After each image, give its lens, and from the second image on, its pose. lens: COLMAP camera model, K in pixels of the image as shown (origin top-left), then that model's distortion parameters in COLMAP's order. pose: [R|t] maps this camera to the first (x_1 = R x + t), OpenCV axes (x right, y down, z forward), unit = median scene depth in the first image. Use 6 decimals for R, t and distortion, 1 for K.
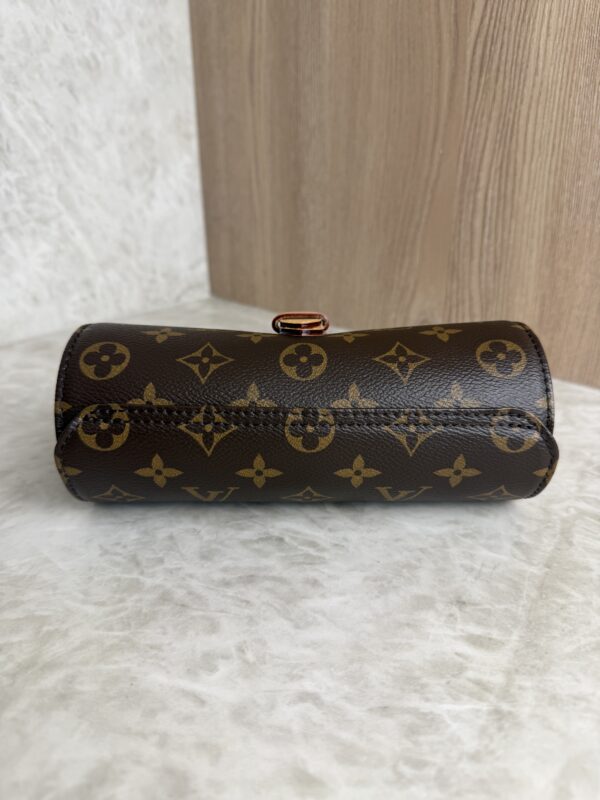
lens RADIAL K [[590.3, 0, 300.0], [0, 590.3, 400.0], [0, 0, 1]] dist [-0.045846, 0.013292]
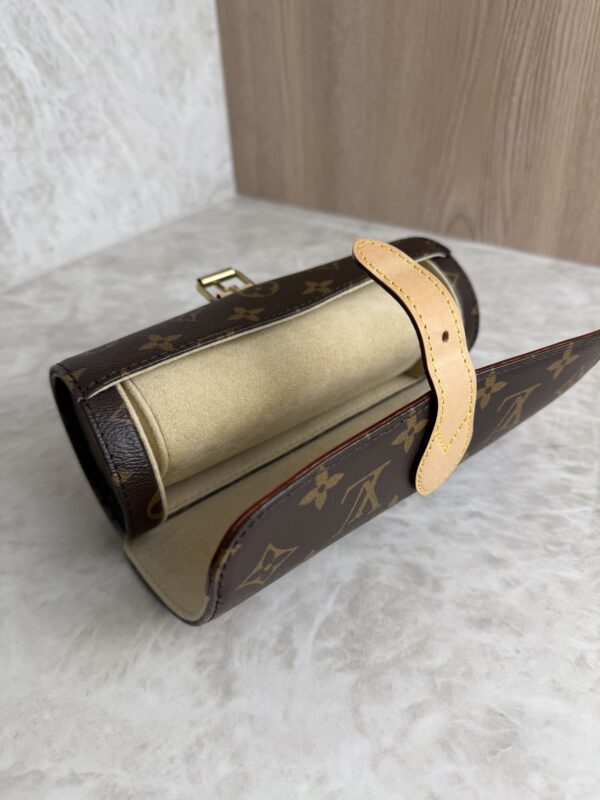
lens RADIAL K [[589.2, 0, 303.2], [0, 589.2, 401.1], [0, 0, 1]] dist [-0.044324, 0.009143]
pose [[0.994000, -0.085645, 0.068042, -0.222956], [0.069322, 0.974414, 0.213805, -0.056135], [-0.084612, -0.207805, 0.974504, -0.162639]]
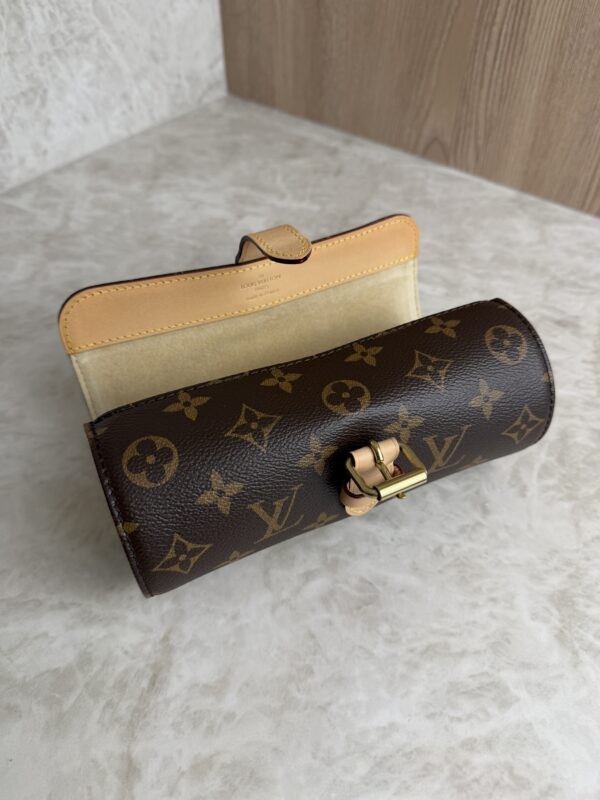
lens RADIAL K [[580.0, 0, 300.0], [0, 580.0, 400.0], [0, 0, 1]] dist [-0.034799, -0.002646]
pose [[0.998103, -0.036107, 0.049863, -0.154275], [0.012754, 0.913652, 0.406297, -0.151425], [-0.060228, -0.404891, 0.912379, -0.277165]]
